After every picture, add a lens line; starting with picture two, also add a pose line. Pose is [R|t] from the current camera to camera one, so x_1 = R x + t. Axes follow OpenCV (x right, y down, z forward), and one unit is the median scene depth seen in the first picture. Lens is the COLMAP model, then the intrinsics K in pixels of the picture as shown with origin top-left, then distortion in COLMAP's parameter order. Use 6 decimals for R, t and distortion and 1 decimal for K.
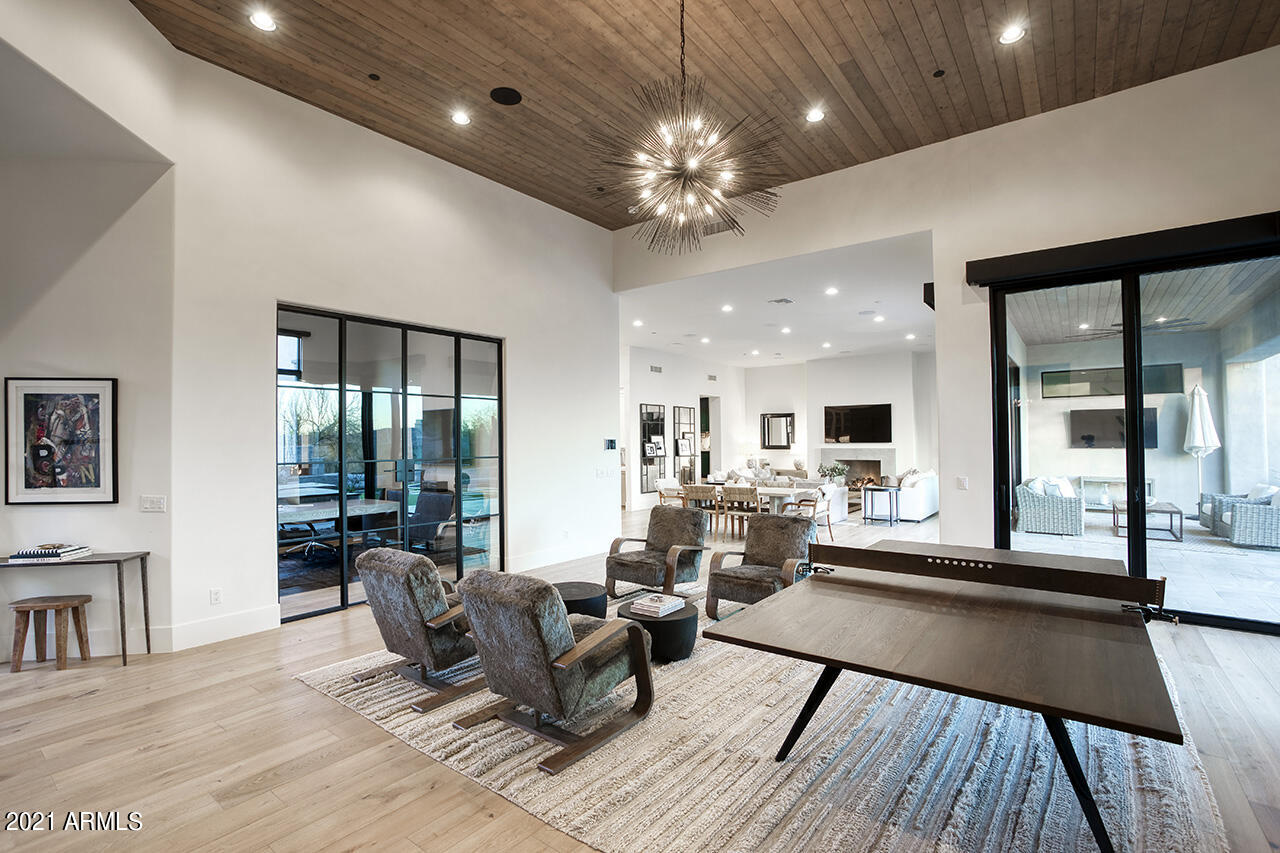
lens RADIAL K [[588.2, 0, 637.1], [0, 588.2, 432.4], [0, 0, 1]] dist [-0.054174, 0.014455]
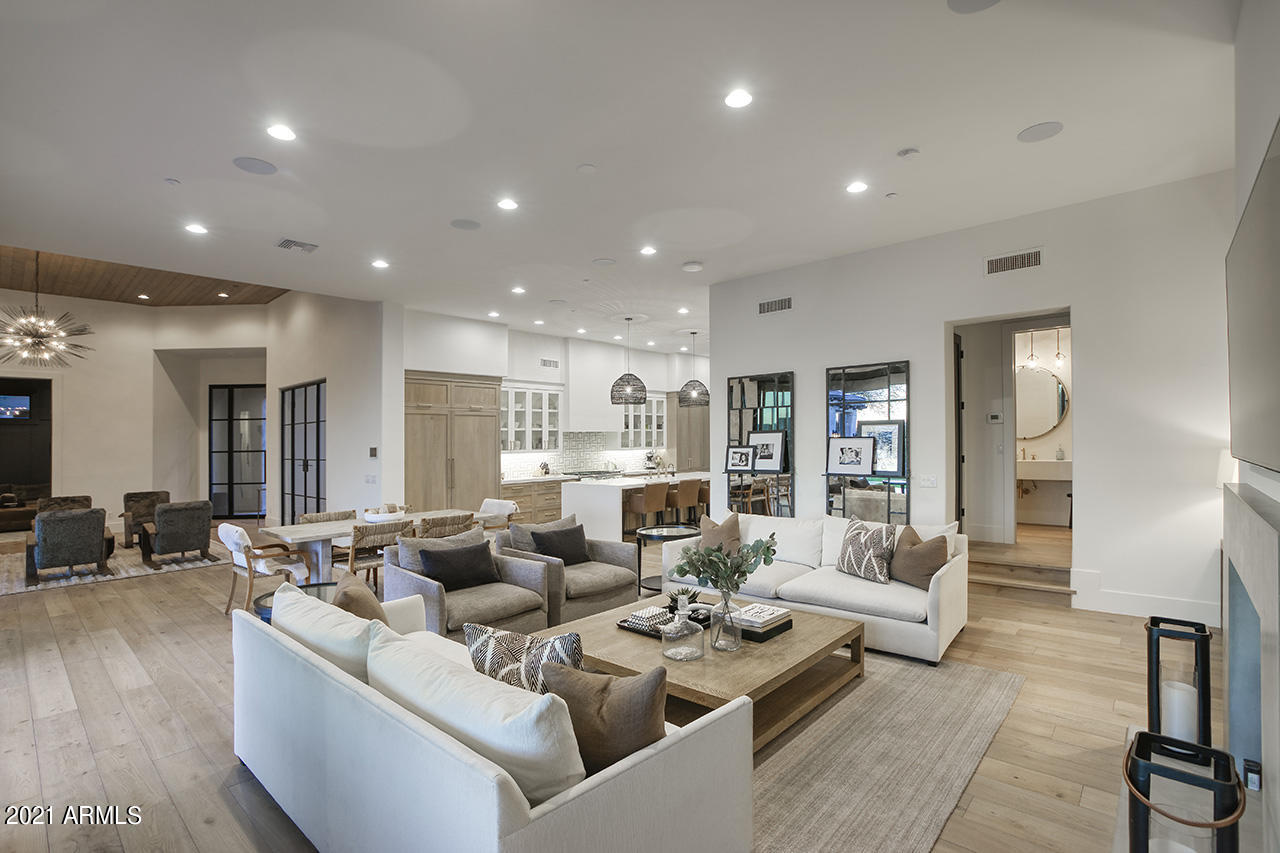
lens RADIAL K [[588.2, 0, 648.7], [0, 588.2, 425.4], [0, 0, 1]] dist [-0.054174, 0.014455]
pose [[-0.058725, -0.017542, -0.998120, 0.541363], [0.035610, 0.999172, -0.019655, 0.005527], [0.997639, -0.036697, -0.058051, 0.882234]]
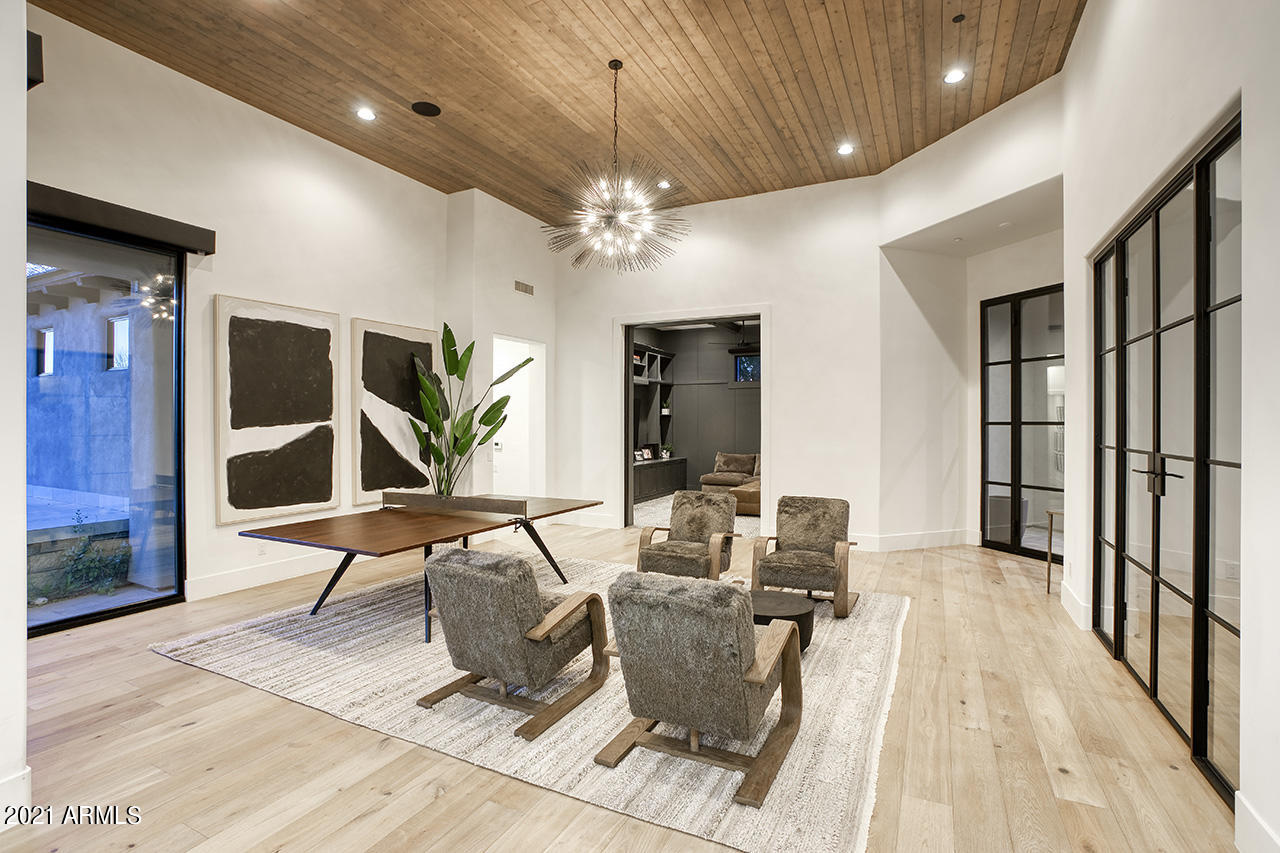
lens RADIAL K [[614.6, 0, 628.6], [0, 614.6, 424.8], [0, 0, 1]] dist [-0.050198, 0.001818]
pose [[-0.980898, 0.009928, -0.194270, 0.084263], [0.011906, 0.999888, -0.009017, 0.007547], [0.194158, -0.011157, -0.980907, 0.590710]]
